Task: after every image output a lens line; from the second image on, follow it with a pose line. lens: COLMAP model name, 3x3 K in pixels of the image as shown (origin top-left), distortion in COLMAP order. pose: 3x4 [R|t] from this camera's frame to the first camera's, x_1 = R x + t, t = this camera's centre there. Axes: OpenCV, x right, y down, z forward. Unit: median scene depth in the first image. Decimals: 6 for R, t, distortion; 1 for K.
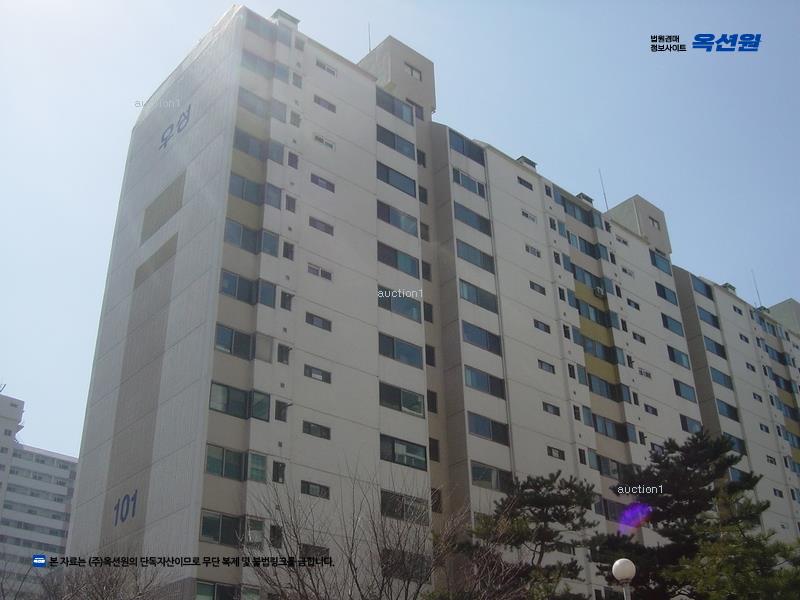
lens RADIAL K [[881.8, 0, 400.0], [0, 881.8, 300.0], [0, 0, 1]] dist [-0.104763, -0.034377]
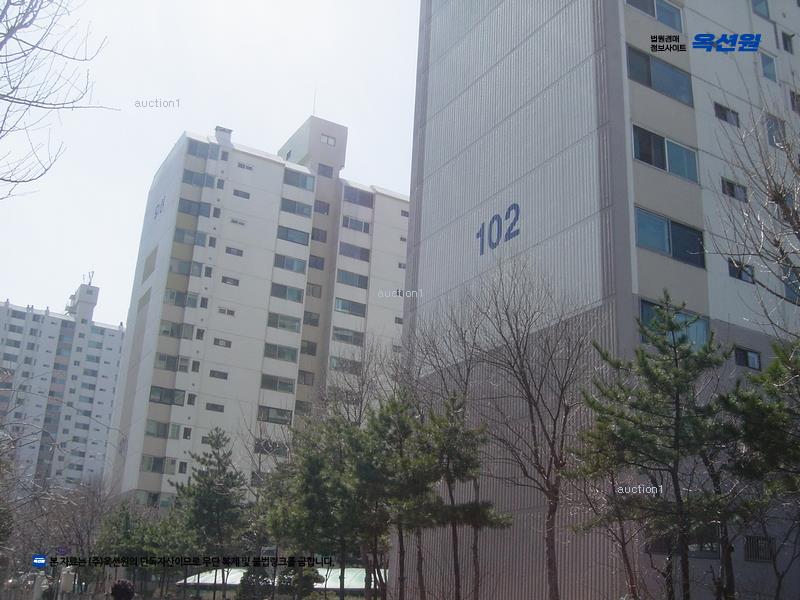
lens RADIAL K [[862.5, 0, 400.0], [0, 862.5, 300.0], [0, 0, 1]] dist [-0.064481, -0.040964]
pose [[0.976826, 0.001664, -0.214026, 0.534279], [0.036056, 0.984400, 0.172213, -0.294678], [0.210974, -0.175939, 0.961528, -0.482304]]
